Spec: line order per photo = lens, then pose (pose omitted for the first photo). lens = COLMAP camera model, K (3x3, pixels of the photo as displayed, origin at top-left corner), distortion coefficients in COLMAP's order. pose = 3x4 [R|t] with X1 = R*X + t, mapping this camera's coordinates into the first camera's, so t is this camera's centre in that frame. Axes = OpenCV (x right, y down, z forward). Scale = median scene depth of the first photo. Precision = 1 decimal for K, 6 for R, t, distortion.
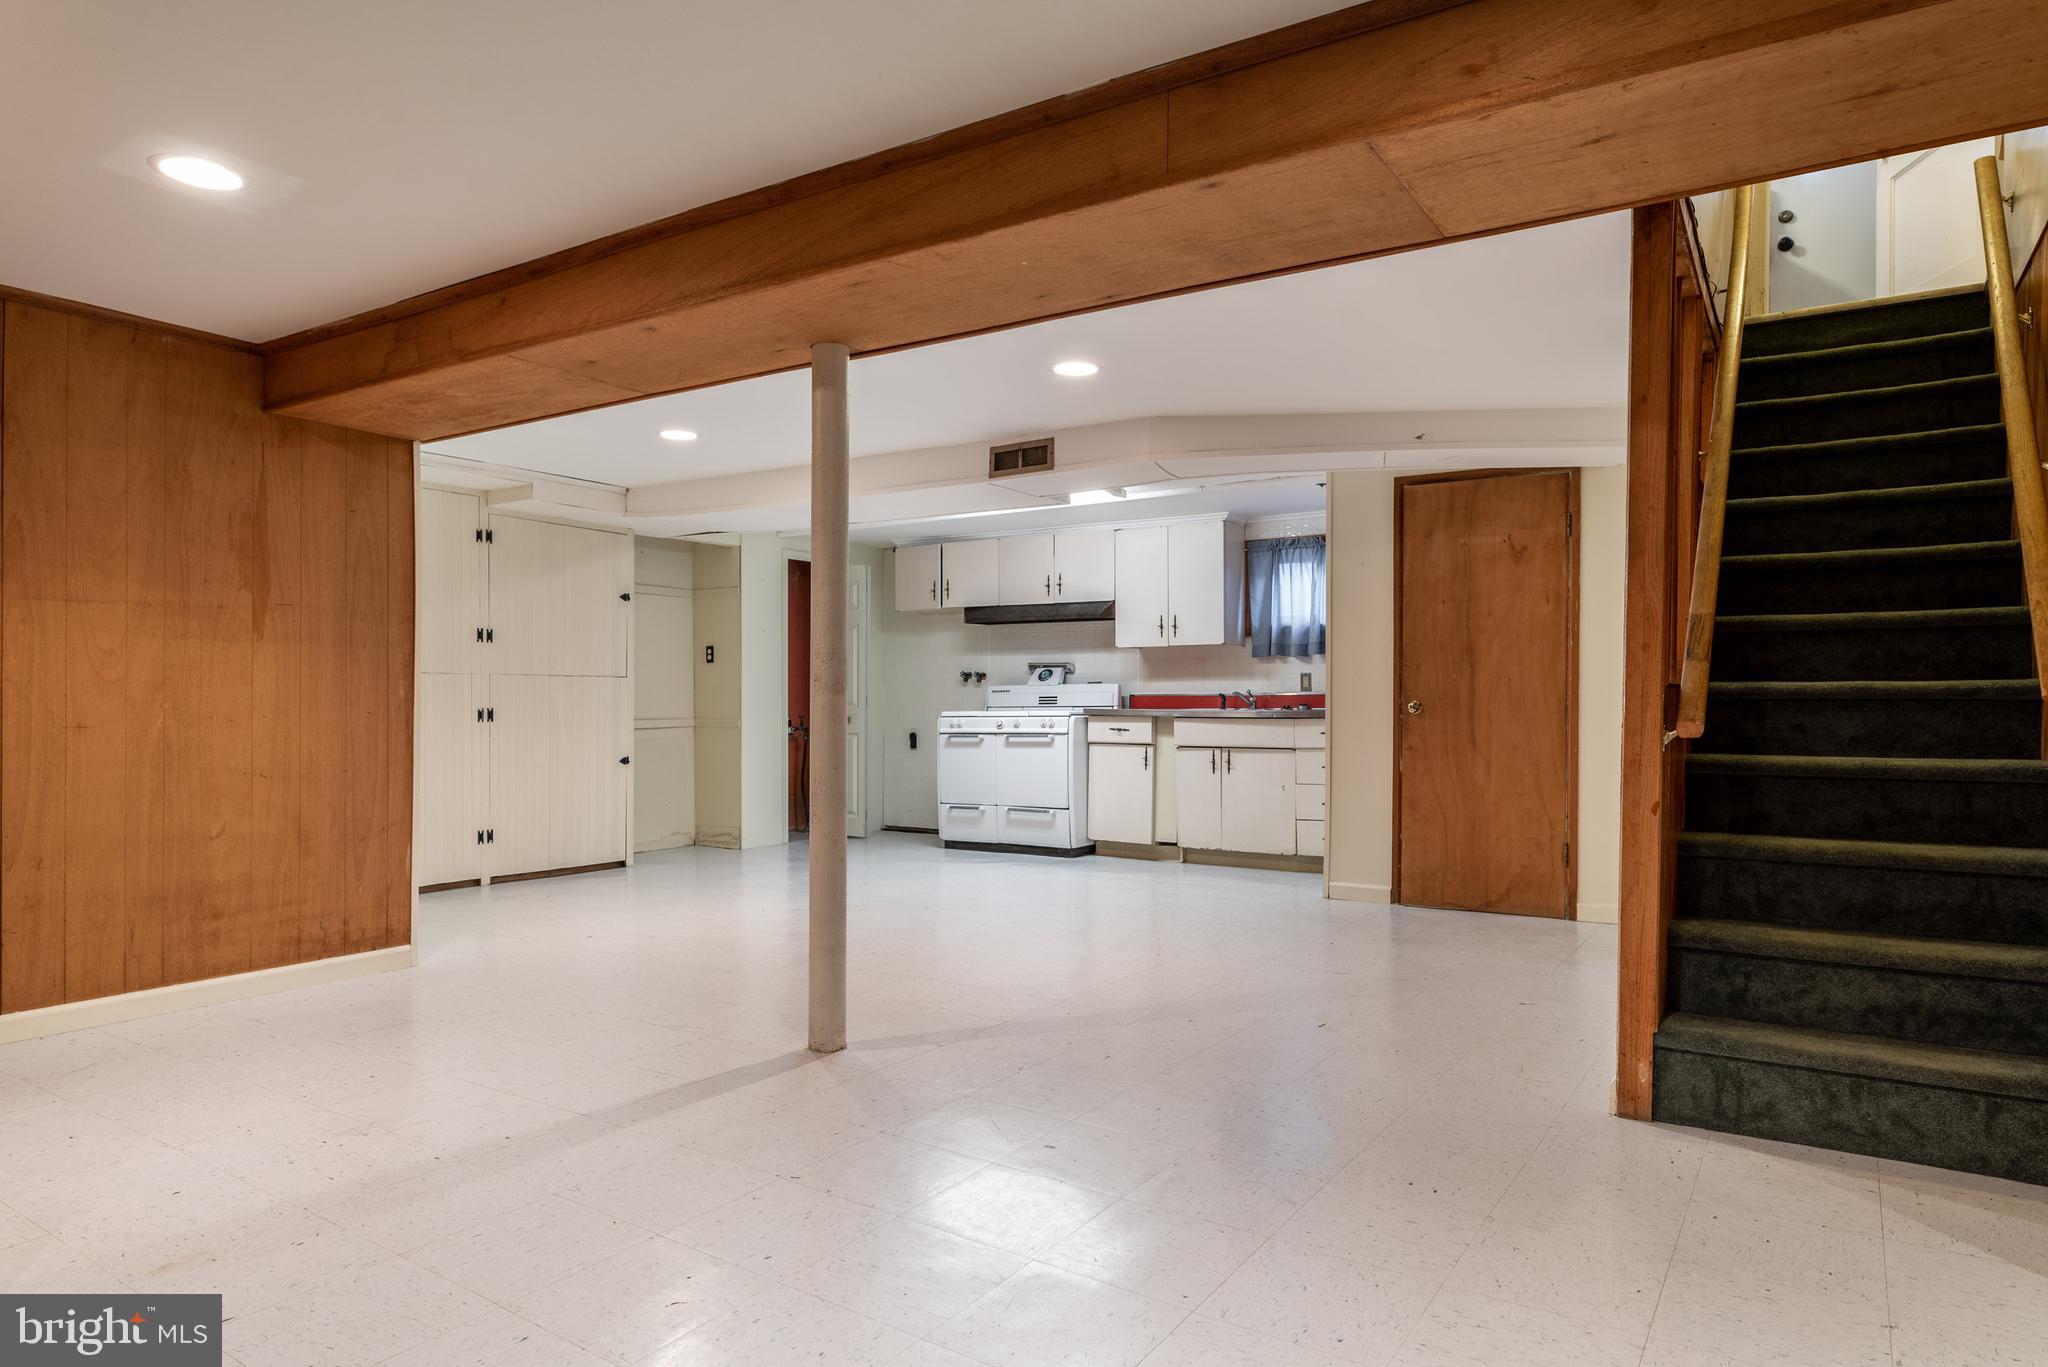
lens RADIAL K [[1194.1, 0, 1018.1], [0, 1194.1, 692.5], [0, 0, 1]] dist [-0.001846, -0.000571]
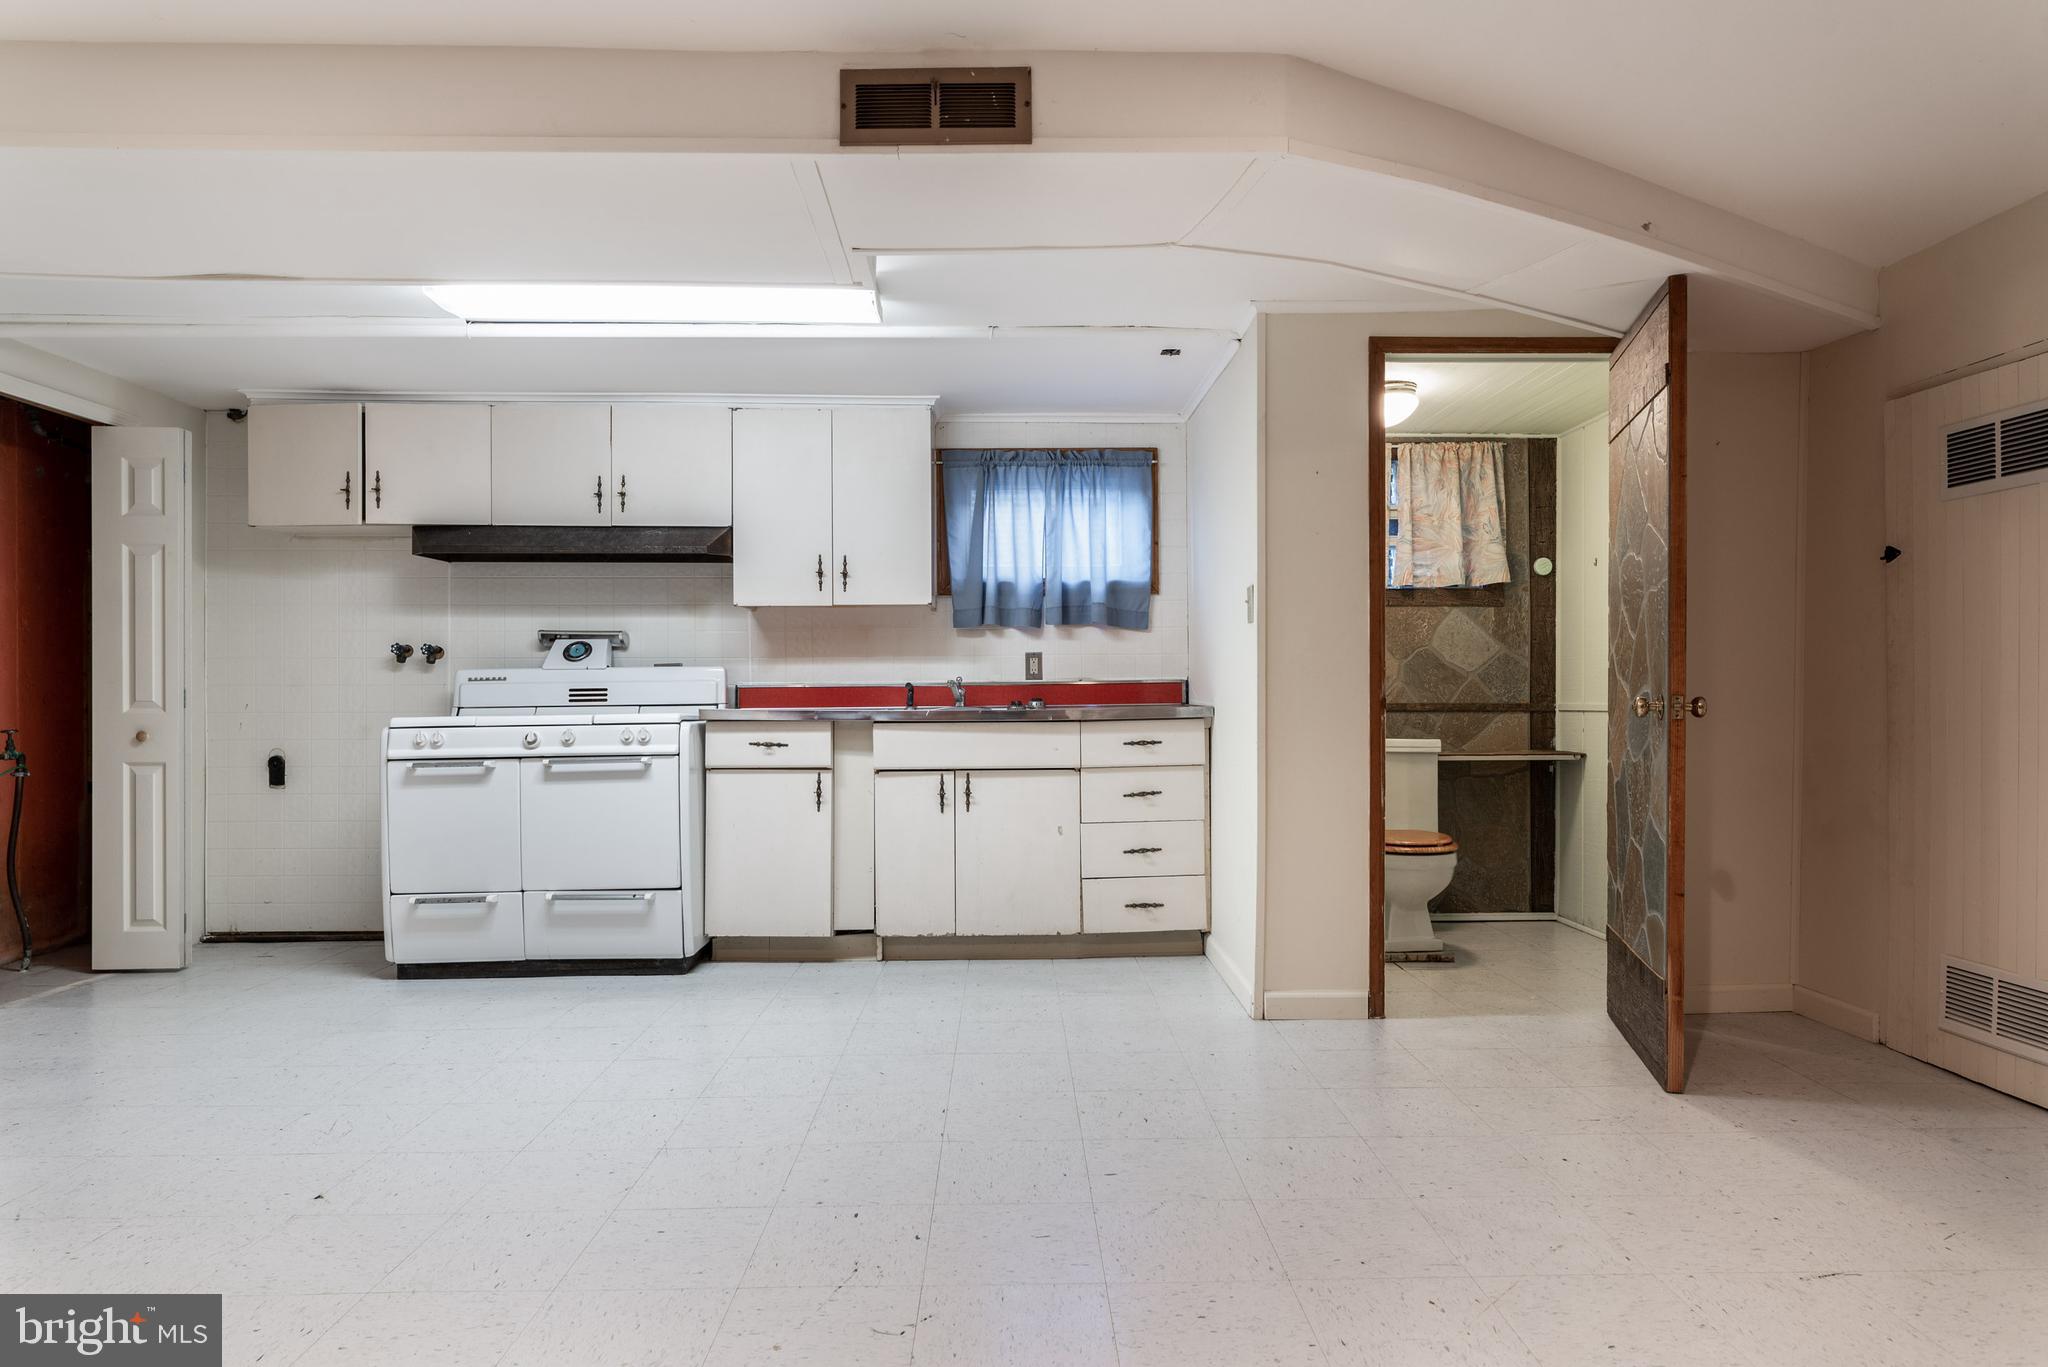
lens RADIAL K [[1194.1, 0, 1038.5], [0, 1194.1, 690.6], [0, 0, 1]] dist [-0.001846, -0.000571]
pose [[0.818821, -0.002775, 0.574042, -0.139633], [0.000505, 0.999991, 0.004114, 0.002315], [-0.574048, -0.003079, 0.818816, 0.437473]]
